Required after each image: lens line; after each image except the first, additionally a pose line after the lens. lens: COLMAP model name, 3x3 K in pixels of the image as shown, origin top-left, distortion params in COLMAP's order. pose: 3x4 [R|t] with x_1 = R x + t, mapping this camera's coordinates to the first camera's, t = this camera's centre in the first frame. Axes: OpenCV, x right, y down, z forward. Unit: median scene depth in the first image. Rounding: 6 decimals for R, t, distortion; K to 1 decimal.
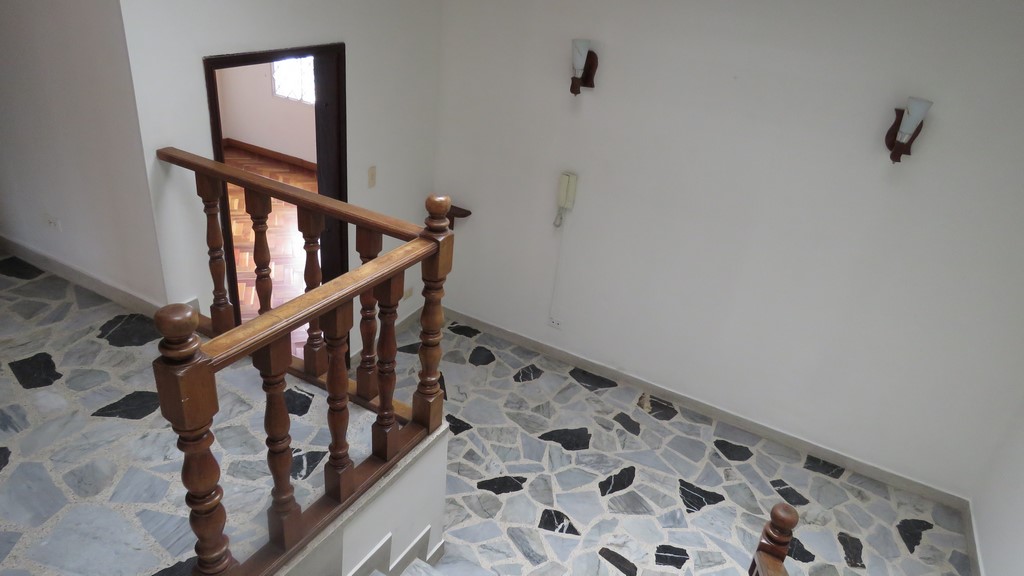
lens RADIAL K [[658.8, 0, 513.8], [0, 658.8, 264.3], [0, 0, 1]] dist [-0.002237, -0.001331]
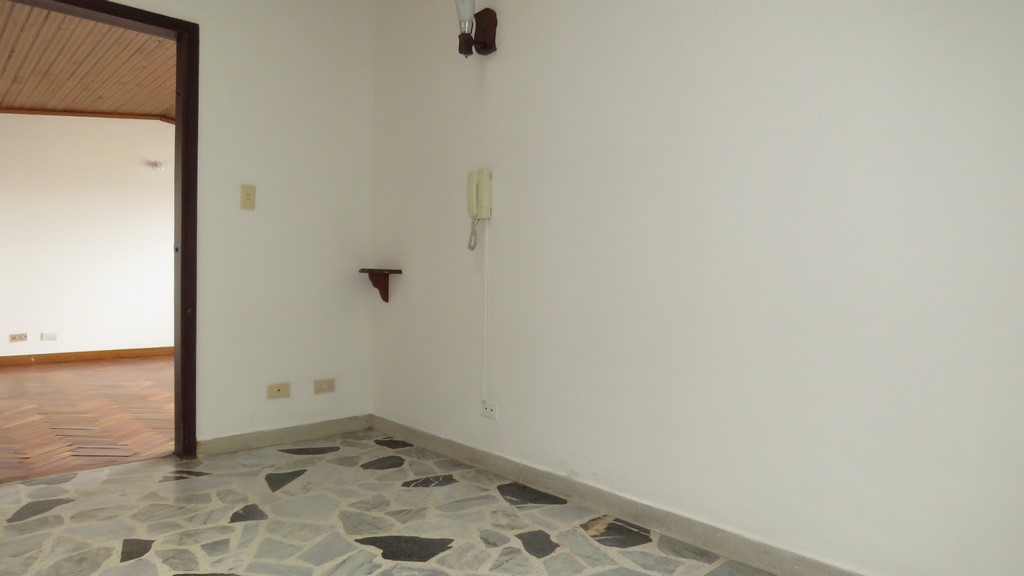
lens RADIAL K [[649.3, 0, 508.2], [0, 649.3, 263.5], [0, 0, 1]] dist [-0.003602, -0.000680]
pose [[0.936580, -0.094922, -0.337354, 0.344037], [-0.071048, 0.891203, -0.448006, 0.273373], [0.343177, 0.443562, 0.827939, 0.456123]]
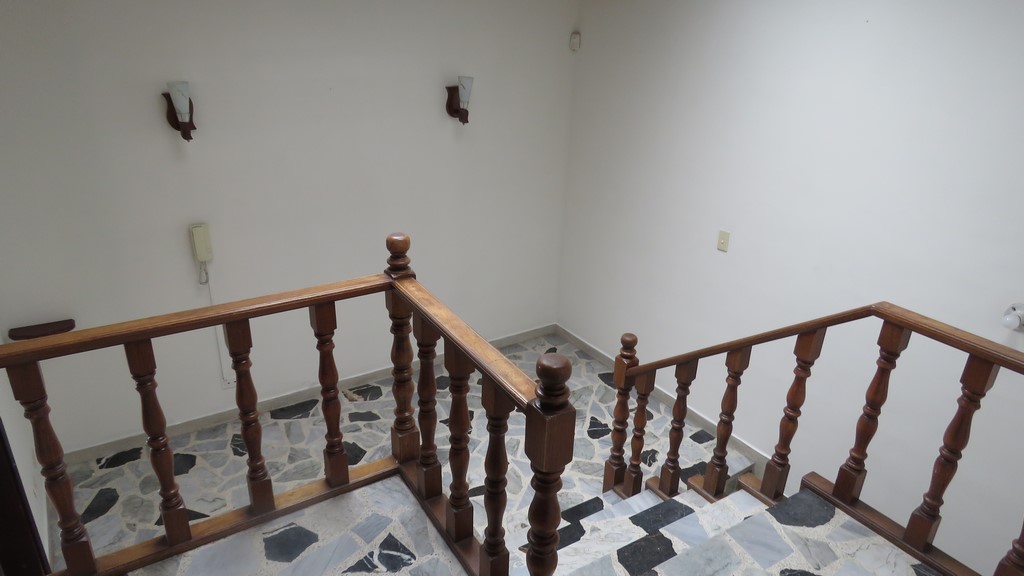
lens RADIAL K [[662.8, 0, 512.0], [0, 662.8, 288.0], [0, 0, 1]] dist [-0.000065, -0.000256]
pose [[0.493643, -0.427766, 0.757187, -0.435464], [0.385876, 0.888003, 0.250100, -0.123486], [-0.779369, 0.168720, 0.603421, 0.115019]]
